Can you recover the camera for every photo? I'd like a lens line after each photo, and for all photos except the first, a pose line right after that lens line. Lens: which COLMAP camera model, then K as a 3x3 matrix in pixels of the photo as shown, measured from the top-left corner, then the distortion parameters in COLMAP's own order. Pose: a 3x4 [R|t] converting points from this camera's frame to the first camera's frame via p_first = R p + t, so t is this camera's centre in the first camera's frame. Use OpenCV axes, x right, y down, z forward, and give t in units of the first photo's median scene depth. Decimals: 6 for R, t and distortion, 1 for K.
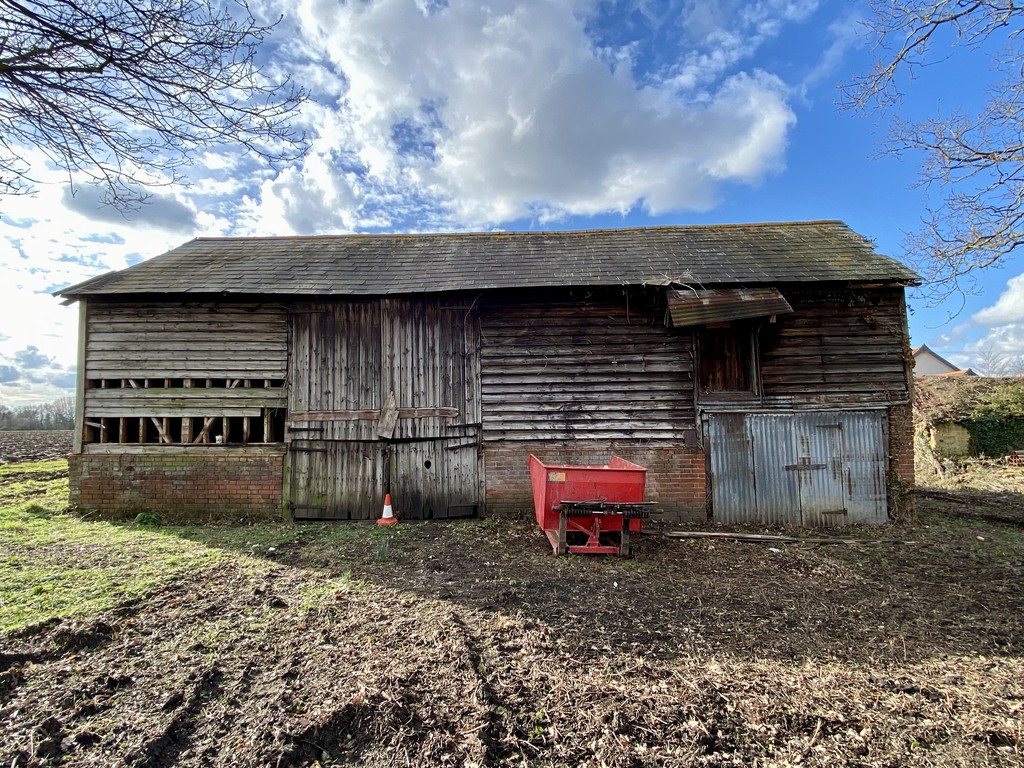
lens RADIAL K [[528.6, 0, 511.4], [0, 528.6, 384.6], [0, 0, 1]] dist [-0.000086, -0.001785]
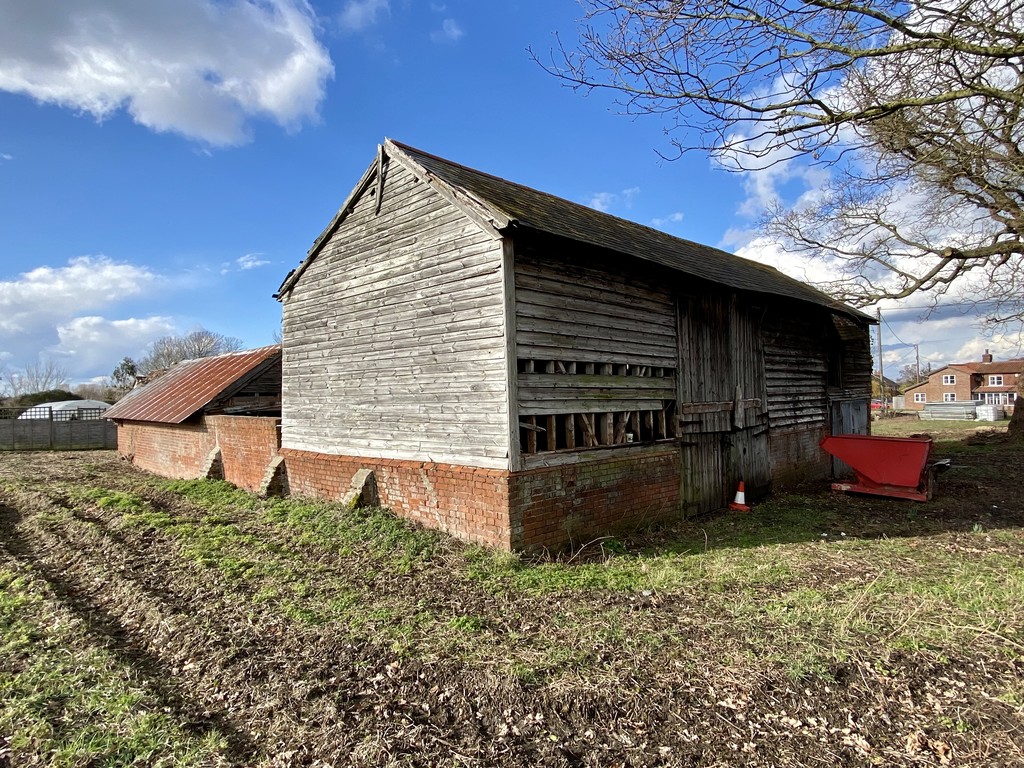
lens RADIAL K [[677.3, 0, 514.0], [0, 677.3, 381.3], [0, 0, 1]] dist [-0.008247, -0.003172]
pose [[0.642163, 0.014679, 0.766428, -1.495129], [-0.030490, 0.999515, 0.006404, 0.013300], [-0.765962, -0.027481, 0.642299, 0.463943]]
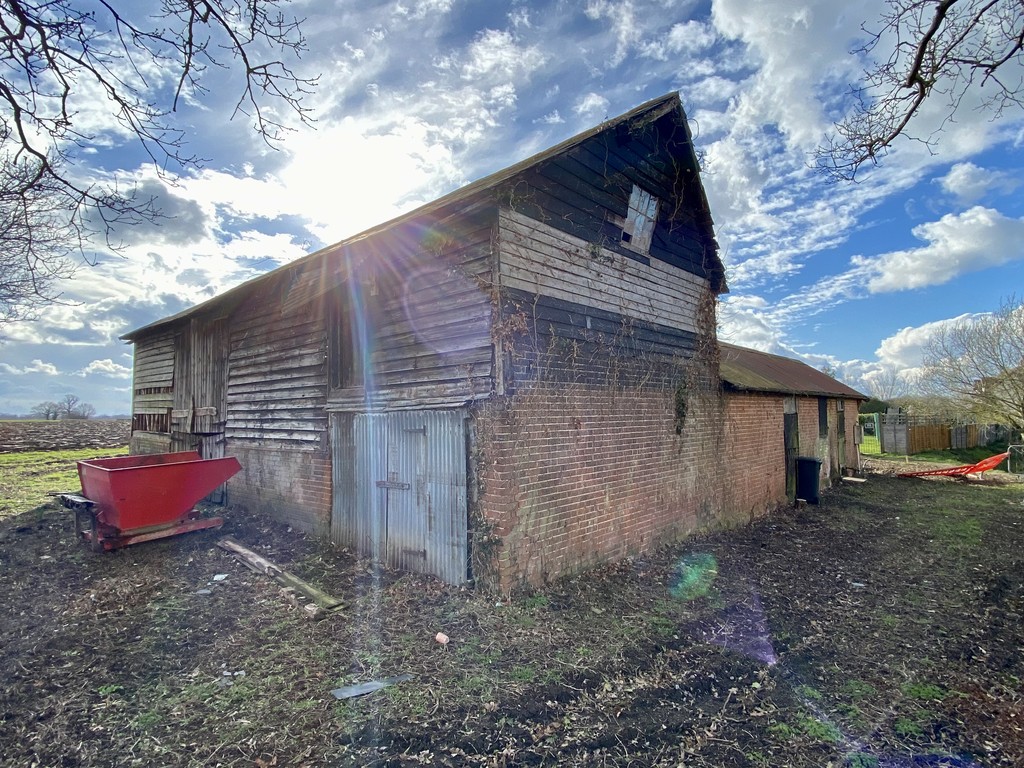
lens RADIAL K [[528.6, 0, 509.3], [0, 528.6, 387.2], [0, 0, 1]] dist [-0.000086, -0.001785]
pose [[0.776982, -0.028250, -0.628889, 1.072711], [0.028347, 0.999549, -0.009879, 0.028704], [0.628885, -0.010151, 0.777432, 0.494049]]
